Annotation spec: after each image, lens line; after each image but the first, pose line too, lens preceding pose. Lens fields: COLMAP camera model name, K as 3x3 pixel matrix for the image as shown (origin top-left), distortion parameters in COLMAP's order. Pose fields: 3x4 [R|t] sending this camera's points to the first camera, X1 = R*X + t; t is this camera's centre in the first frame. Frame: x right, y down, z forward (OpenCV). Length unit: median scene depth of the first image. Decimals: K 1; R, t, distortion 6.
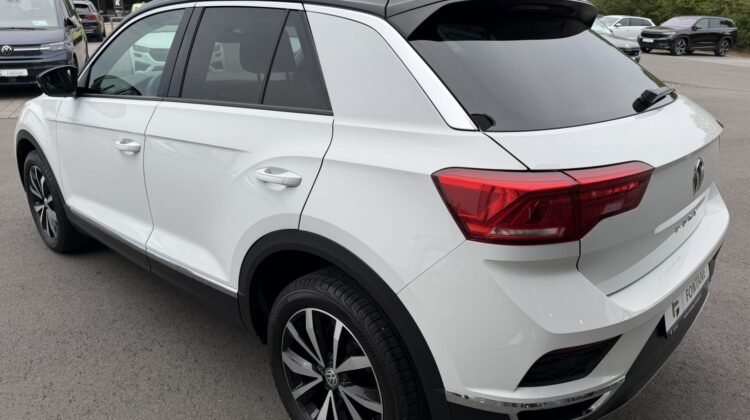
lens RADIAL K [[543.0, 0, 390.1], [0, 543.0, 209.1], [0, 0, 1]] dist [0.031206, -0.001314]
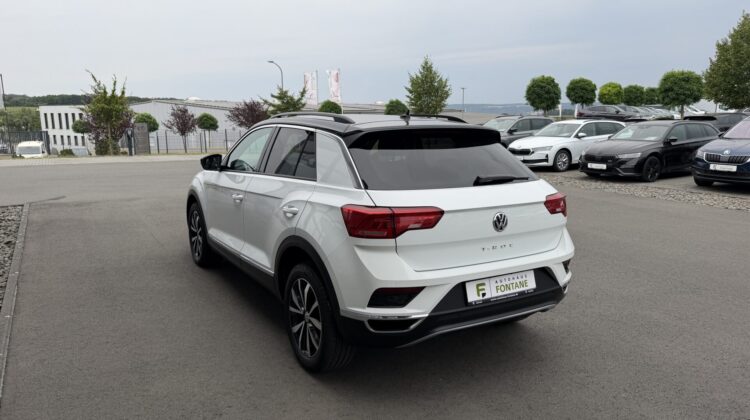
lens RADIAL K [[557.7, 0, 375.0], [0, 557.7, 210.0], [0, 0, 1]] dist [0.006506, -0.002694]
pose [[0.959302, 0.056701, -0.276632, 0.628572], [-0.099995, 0.984366, -0.144997, 0.197178], [0.264086, 0.166758, 0.949974, -0.846436]]
